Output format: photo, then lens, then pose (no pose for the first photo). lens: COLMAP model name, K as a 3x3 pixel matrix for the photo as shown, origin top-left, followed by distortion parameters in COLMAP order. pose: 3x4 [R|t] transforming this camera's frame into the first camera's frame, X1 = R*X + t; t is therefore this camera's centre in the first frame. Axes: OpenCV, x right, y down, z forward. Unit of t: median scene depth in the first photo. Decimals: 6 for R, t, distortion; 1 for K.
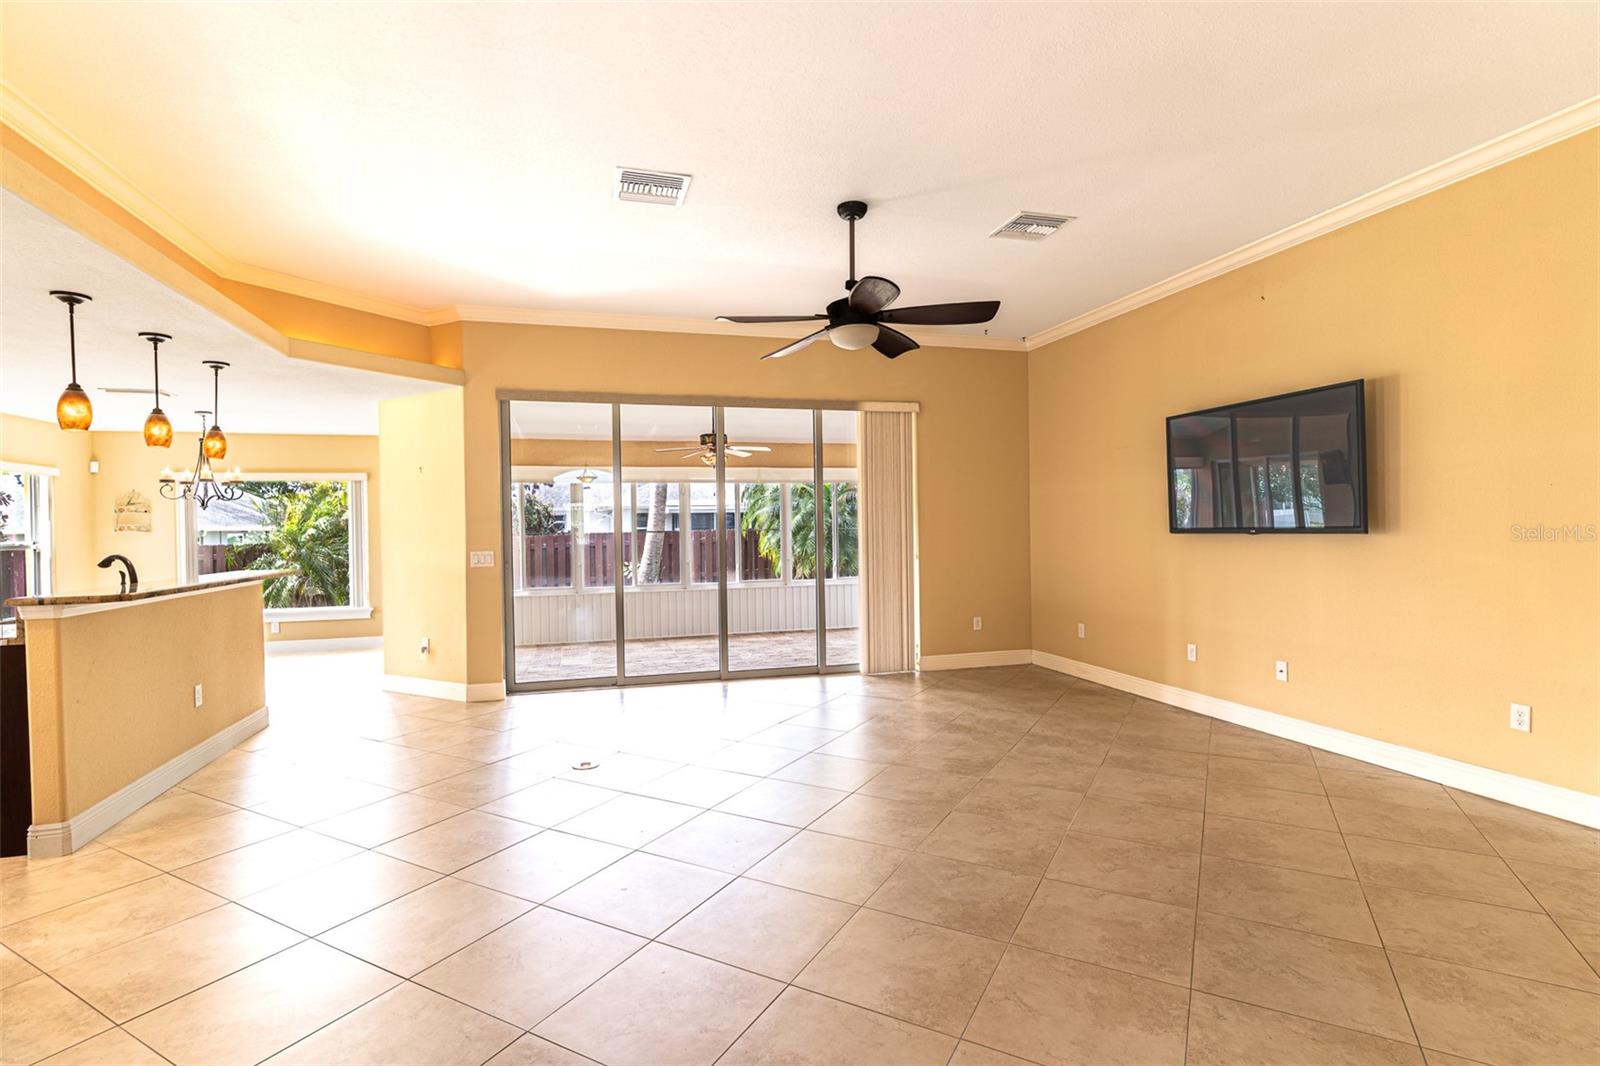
lens RADIAL K [[768.0, 0, 793.8], [0, 768.0, 532.9], [0, 0, 1]] dist [0.002951, 0.001355]
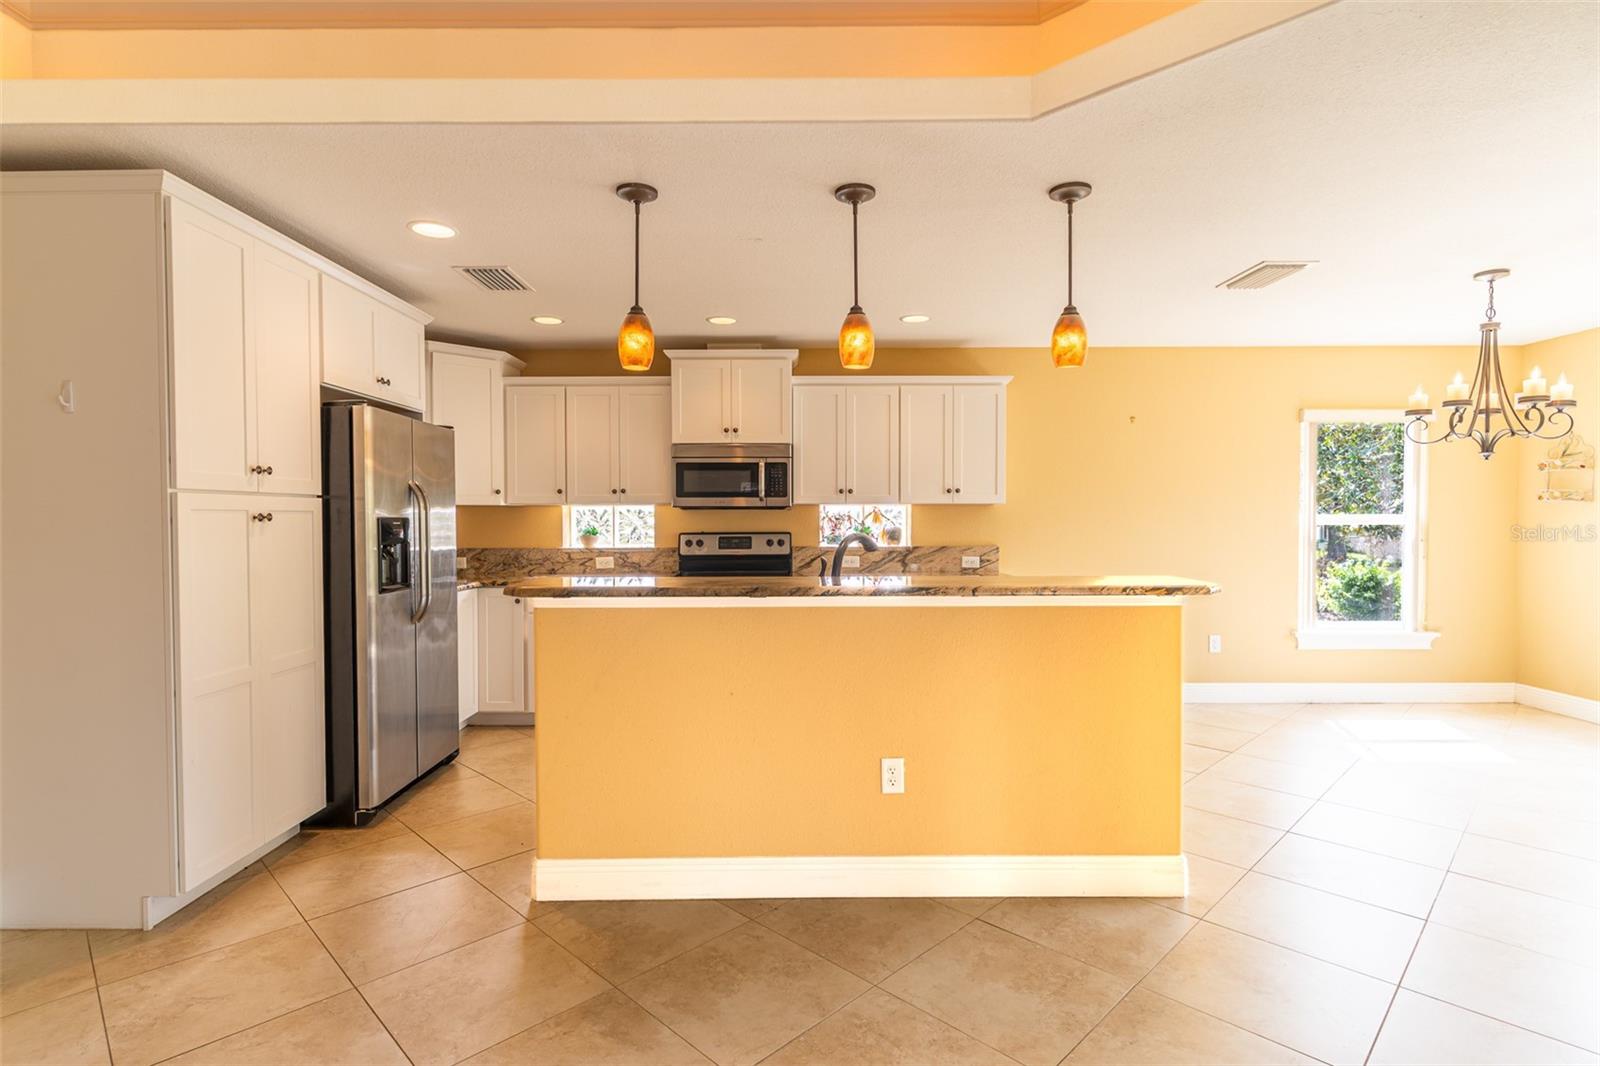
lens RADIAL K [[795.5, 0, 795.3], [0, 795.5, 534.4], [0, 0, 1]] dist [-0.001012, -0.000084]
pose [[-0.273179, 0.039751, -0.961142, -0.150134], [-0.001217, 0.999131, 0.041669, -0.000880], [0.961963, 0.012553, -0.272893, 0.967420]]
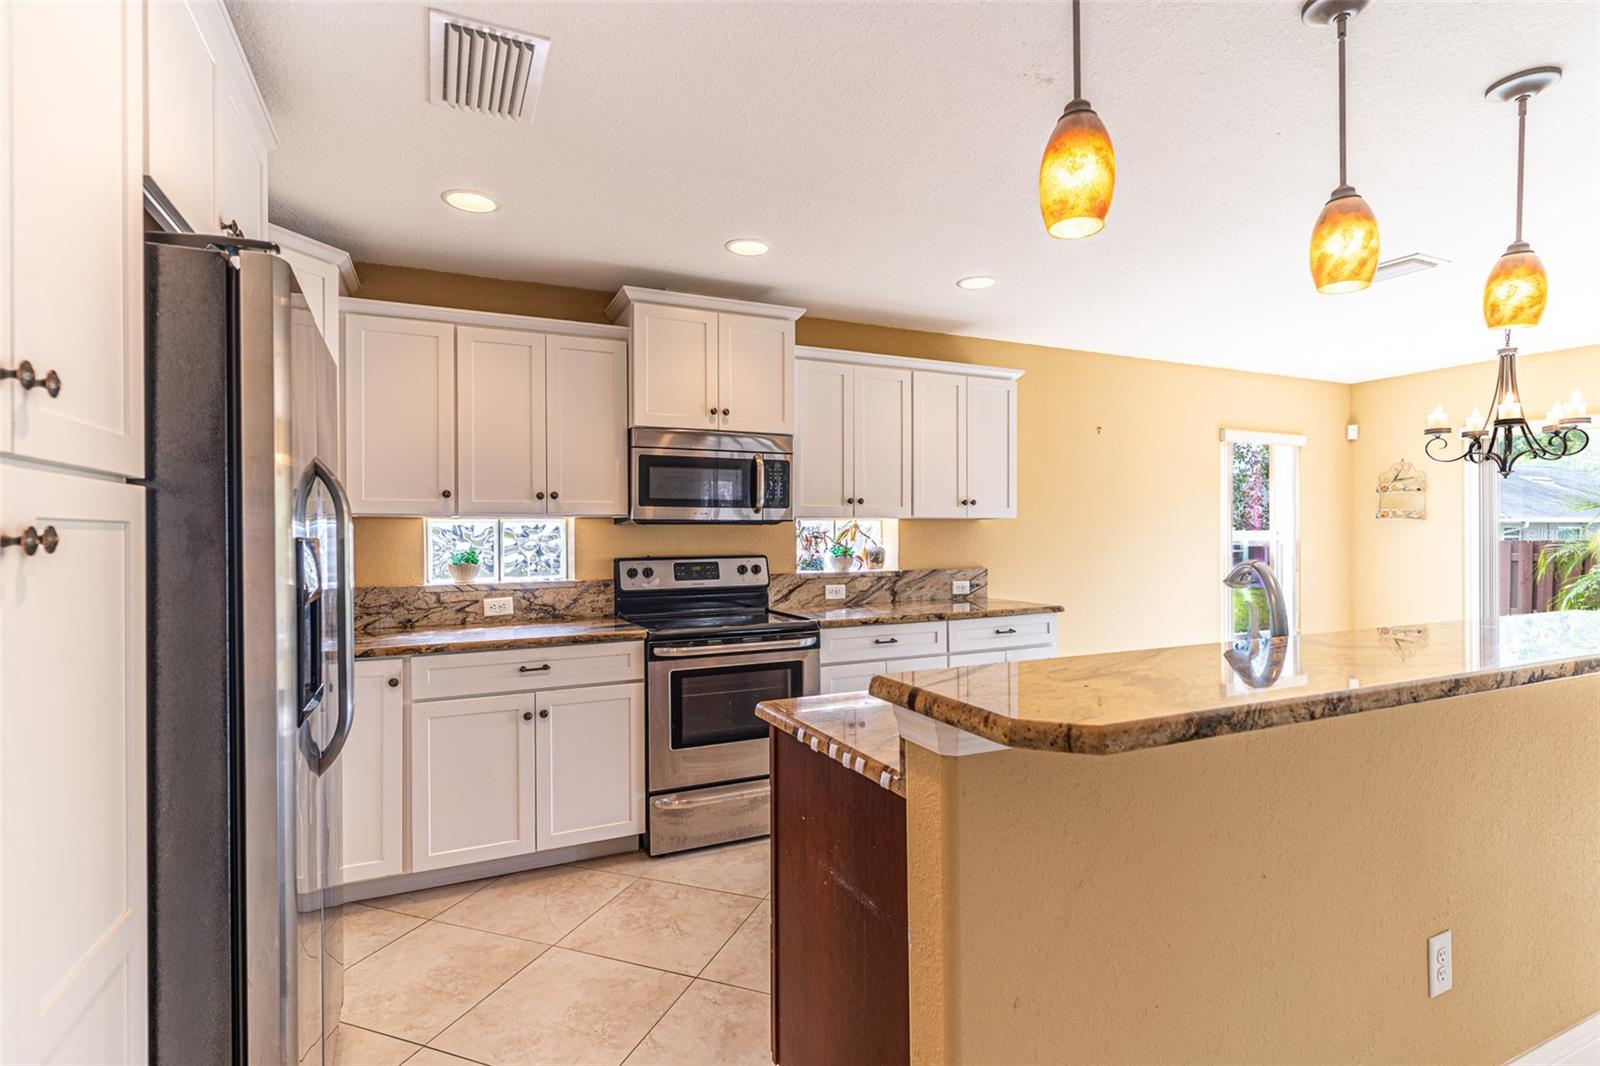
lens RADIAL K [[768.0, 0, 793.8], [0, 768.0, 532.9], [0, 0, 1]] dist [0.002951, 0.001355]
pose [[0.154162, 0.017033, -0.987899, -0.414264], [-0.007083, 0.999845, 0.016134, 0.005846], [0.988020, 0.004510, 0.154259, 0.571636]]
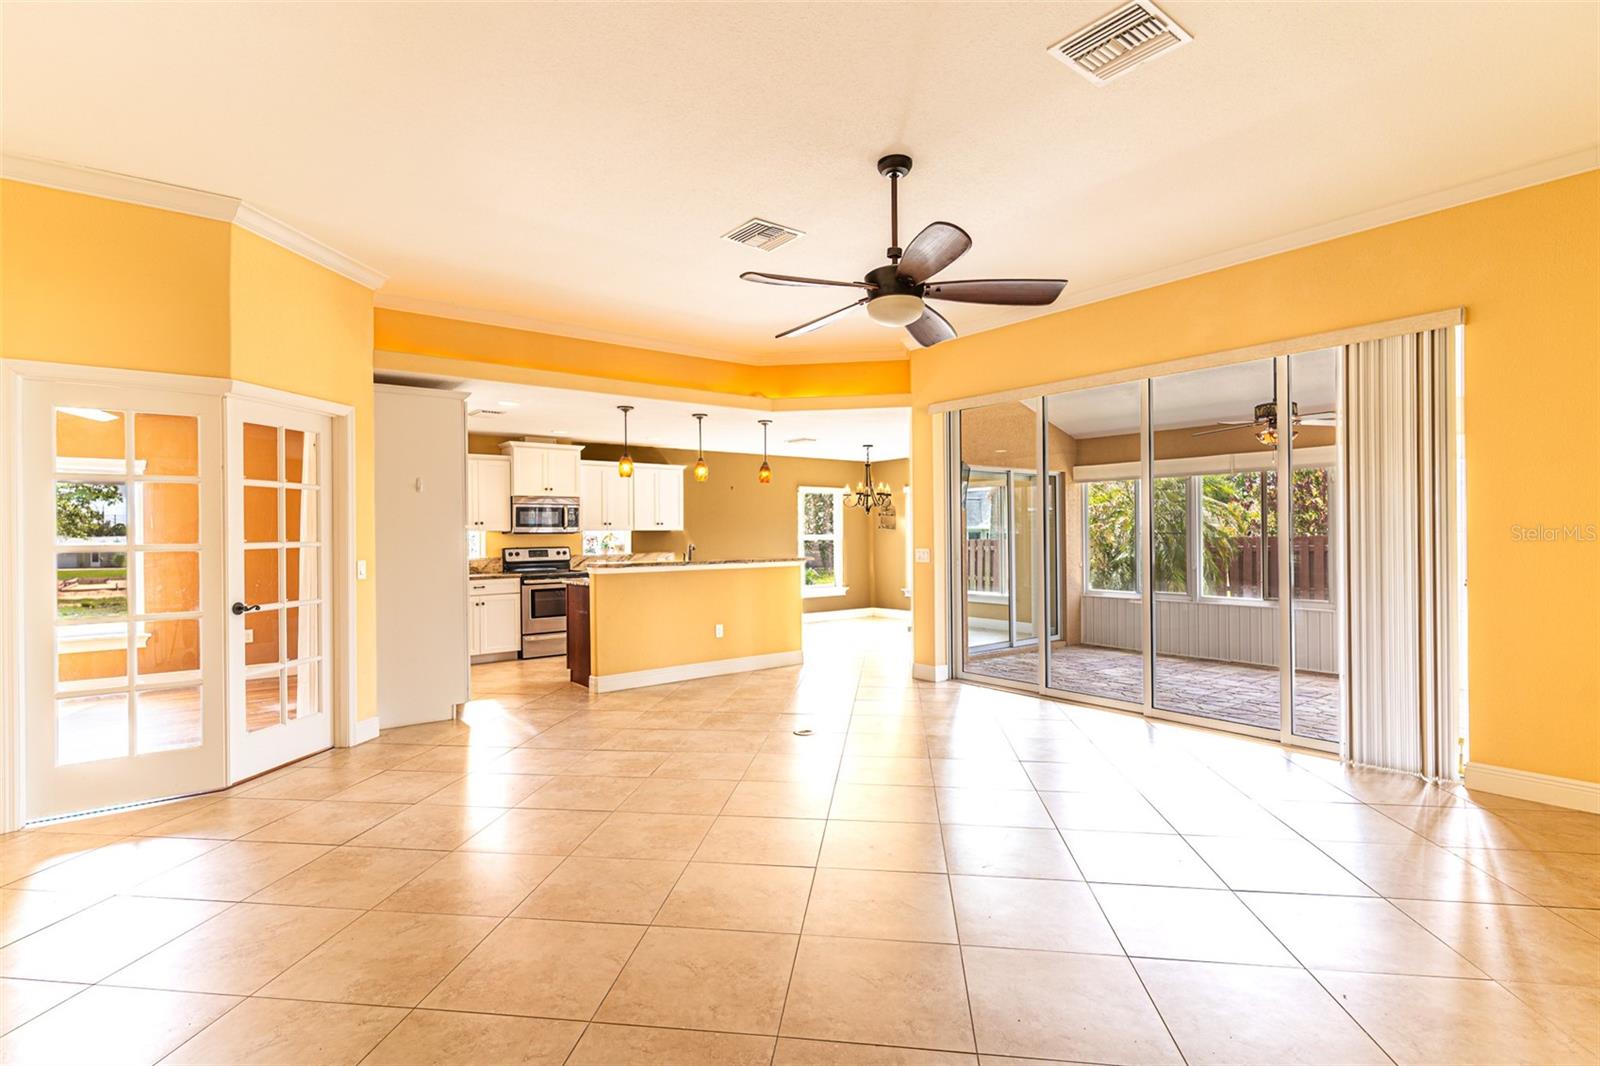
lens RADIAL K [[768.0, 0, 793.8], [0, 768.0, 532.9], [0, 0, 1]] dist [0.002951, 0.001355]
pose [[0.375850, 0.010440, -0.926622, 0.700523], [-0.004194, 0.999945, 0.009565, -0.011410], [0.926671, 0.000291, 0.375873, 0.473378]]
